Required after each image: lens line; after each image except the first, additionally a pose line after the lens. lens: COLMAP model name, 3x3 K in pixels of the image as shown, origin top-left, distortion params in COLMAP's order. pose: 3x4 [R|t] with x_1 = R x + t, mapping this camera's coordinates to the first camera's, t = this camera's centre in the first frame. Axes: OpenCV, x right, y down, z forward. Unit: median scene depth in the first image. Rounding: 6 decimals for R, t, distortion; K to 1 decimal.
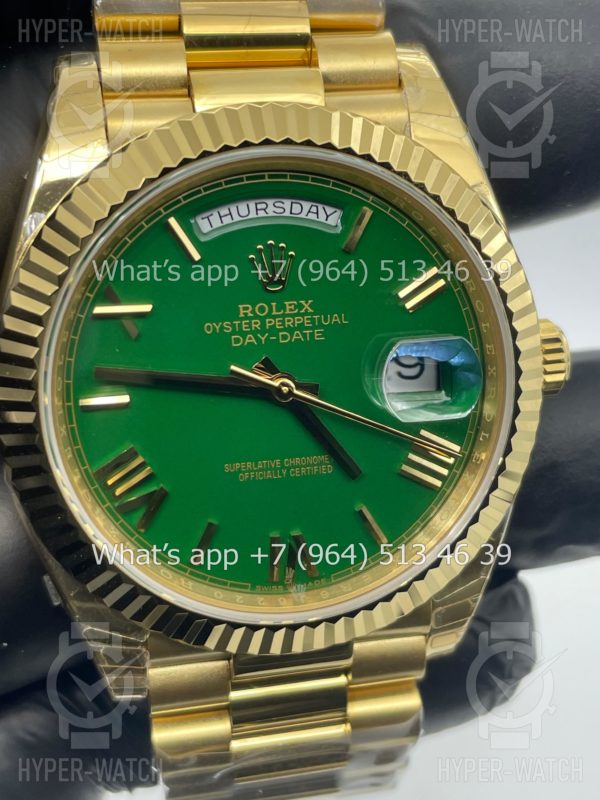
lens RADIAL K [[1262.6, 0, 297.8], [0, 1262.6, 402.3], [0, 0, 1]] dist [0.027318, 0.000000]
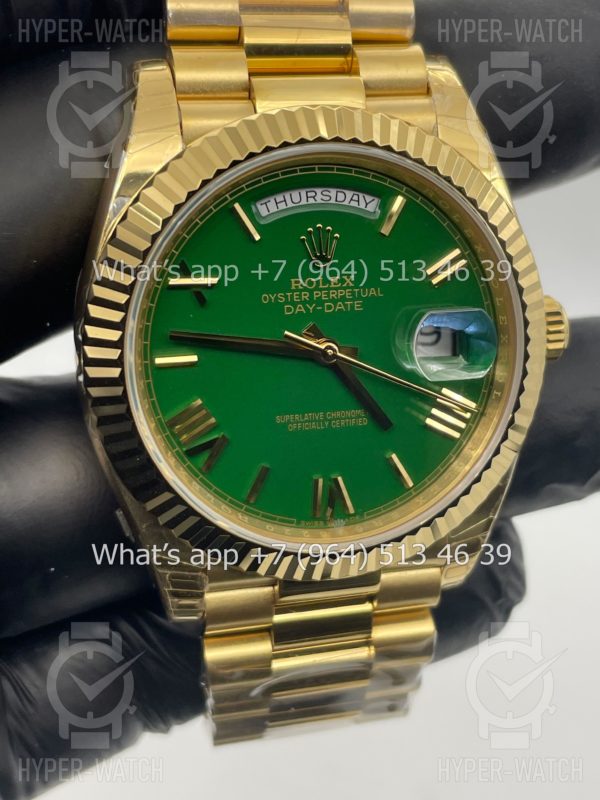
lens RADIAL K [[1262.6, 0, 300.5], [0, 1262.6, 399.3], [0, 0, 1]] dist [0.027318, 0.000000]
pose [[0.999119, 0.009516, 0.040876, -0.082939], [-0.009952, 0.999896, 0.010468, 0.021141], [-0.040772, -0.010866, 0.999109, -0.162019]]
